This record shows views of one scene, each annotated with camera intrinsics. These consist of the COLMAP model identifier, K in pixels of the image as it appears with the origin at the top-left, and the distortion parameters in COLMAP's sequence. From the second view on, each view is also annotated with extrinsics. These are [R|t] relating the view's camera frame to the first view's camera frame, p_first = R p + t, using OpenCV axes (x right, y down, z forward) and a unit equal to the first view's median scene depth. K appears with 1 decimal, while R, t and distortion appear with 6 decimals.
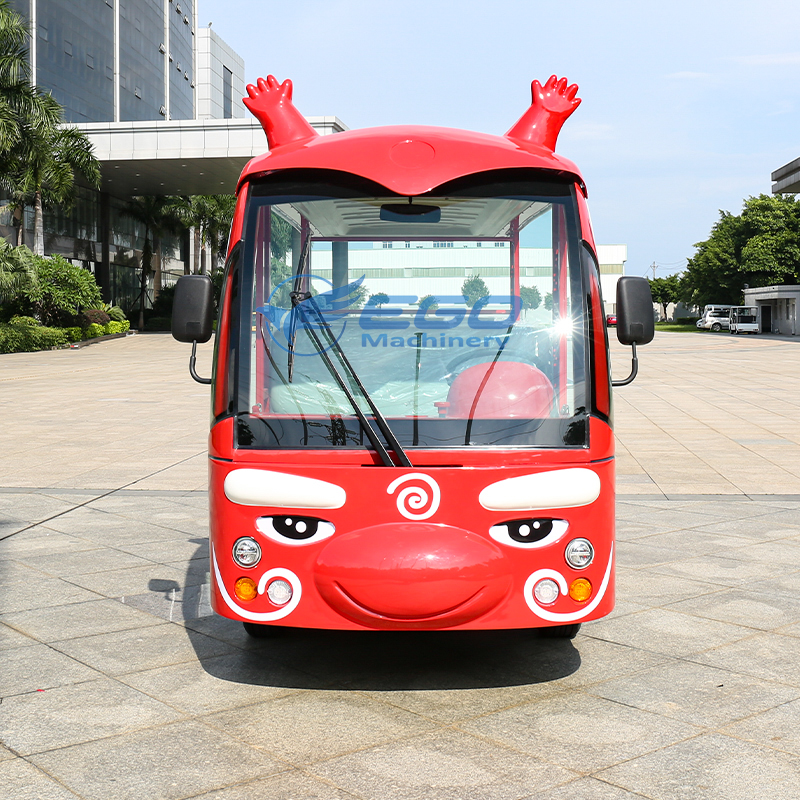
lens RADIAL K [[1151.3, 0, 400.0], [0, 1151.3, 400.0], [0, 0, 1]] dist [-0.017428, -0.031143]
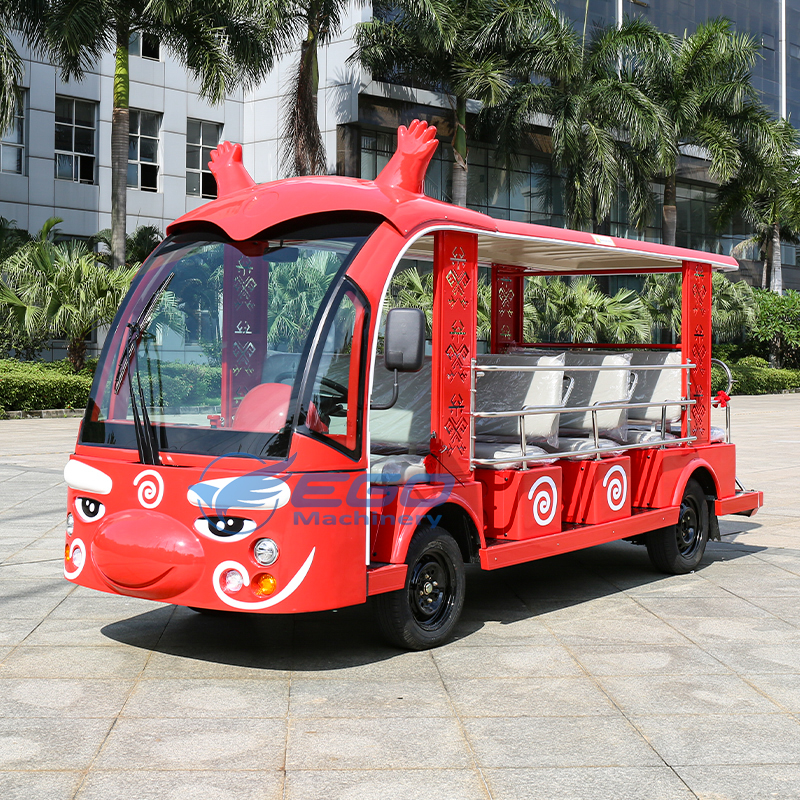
lens RADIAL K [[1257.8, 0, 400.0], [0, 1257.8, 400.0], [0, 0, 1]] dist [0.045346, 0.105201]
pose [[0.801302, 0.029066, -0.597553, 1.008622], [-0.052776, 0.998359, -0.022210, 0.005052], [0.595927, 0.049333, 0.801522, 0.081137]]
